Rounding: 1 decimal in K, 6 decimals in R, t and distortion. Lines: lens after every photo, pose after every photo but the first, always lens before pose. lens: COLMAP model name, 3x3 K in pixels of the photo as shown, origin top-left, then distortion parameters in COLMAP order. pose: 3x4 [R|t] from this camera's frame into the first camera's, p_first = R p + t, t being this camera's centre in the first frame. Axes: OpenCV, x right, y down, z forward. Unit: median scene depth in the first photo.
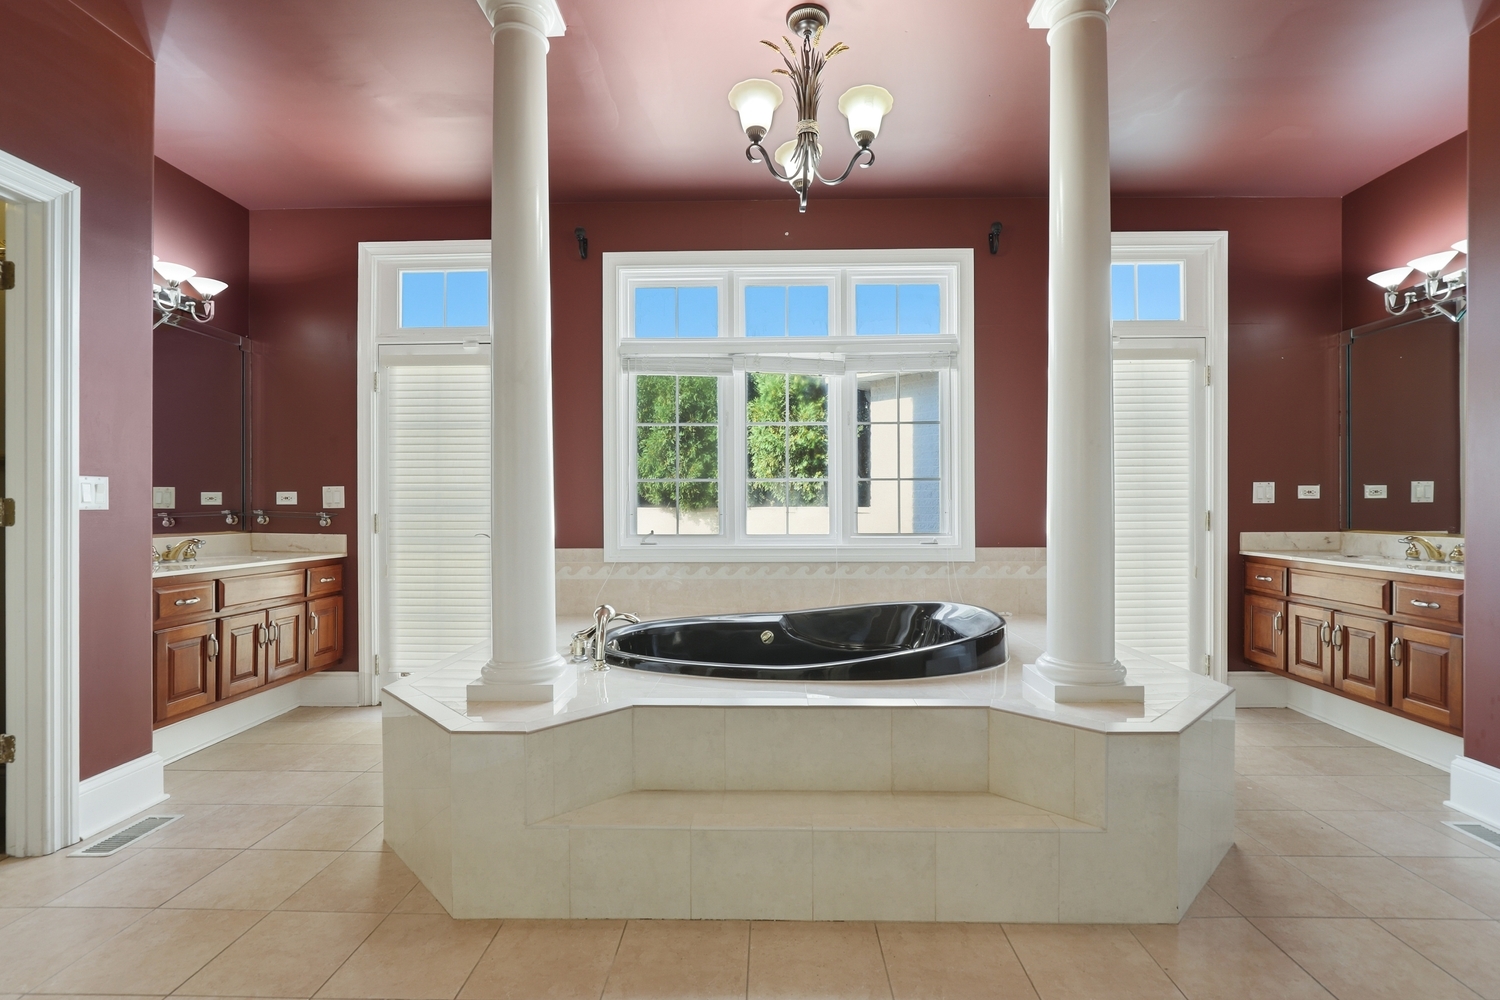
lens RADIAL K [[695.9, 0, 755.0], [0, 695.9, 505.9], [0, 0, 1]] dist [-0.014138, 0.004825]
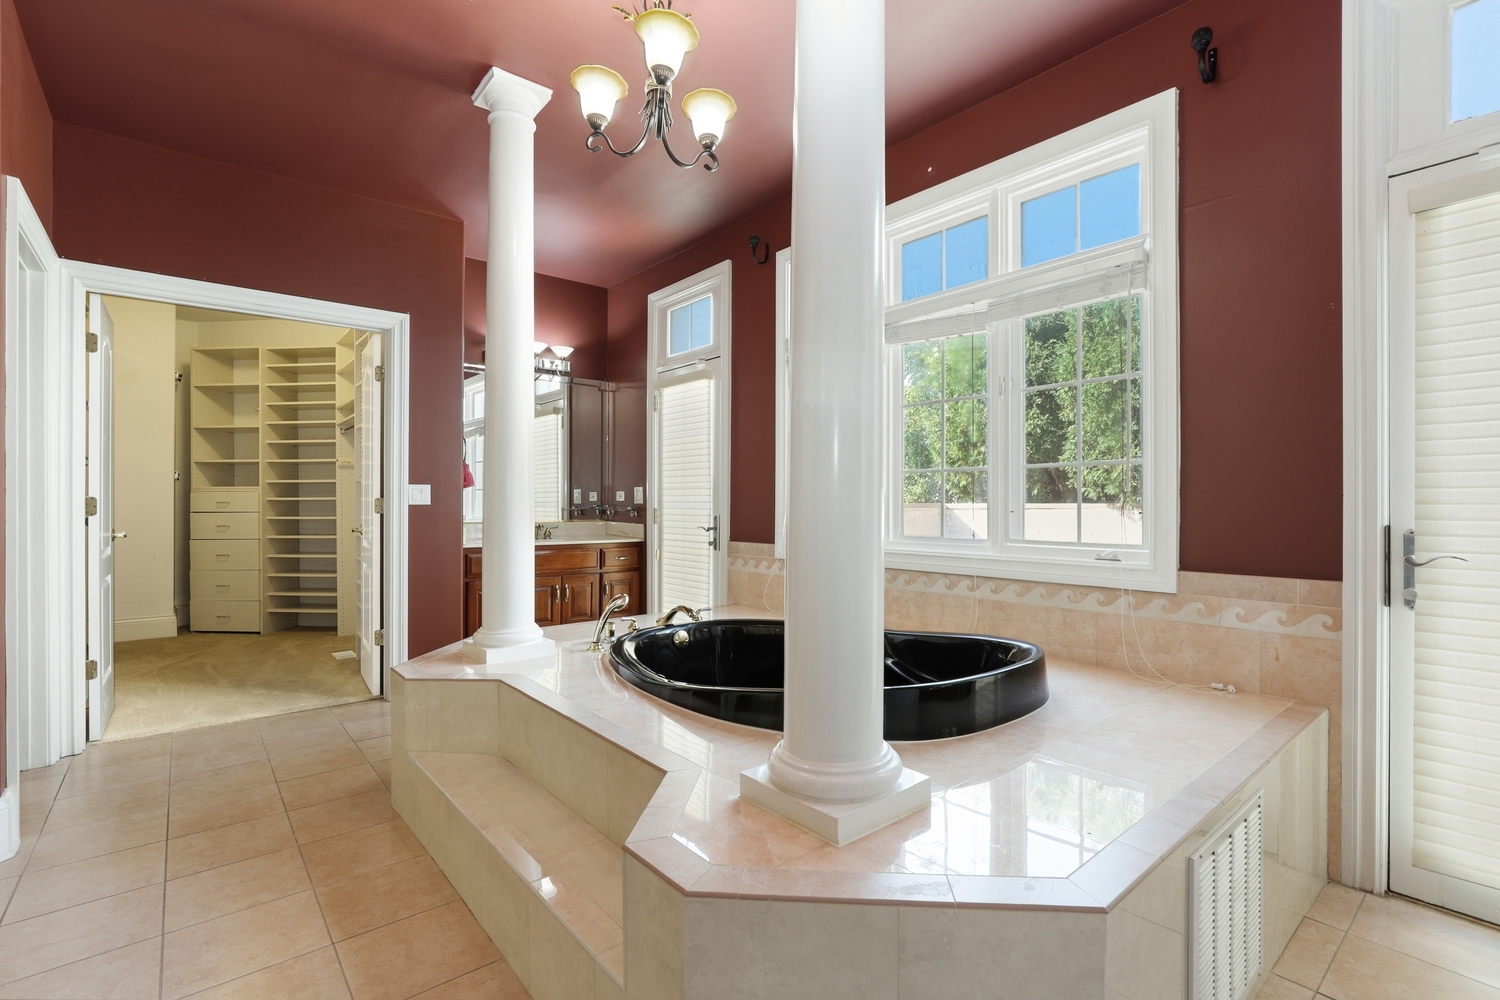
lens RADIAL K [[695.9, 0, 754.0], [0, 695.9, 497.0], [0, 0, 1]] dist [-0.014138, 0.004825]
pose [[0.659299, -0.003905, -0.751871, 0.526381], [0.000711, 0.999989, -0.004570, -0.002851], [0.751881, 0.002479, 0.659294, 0.311183]]
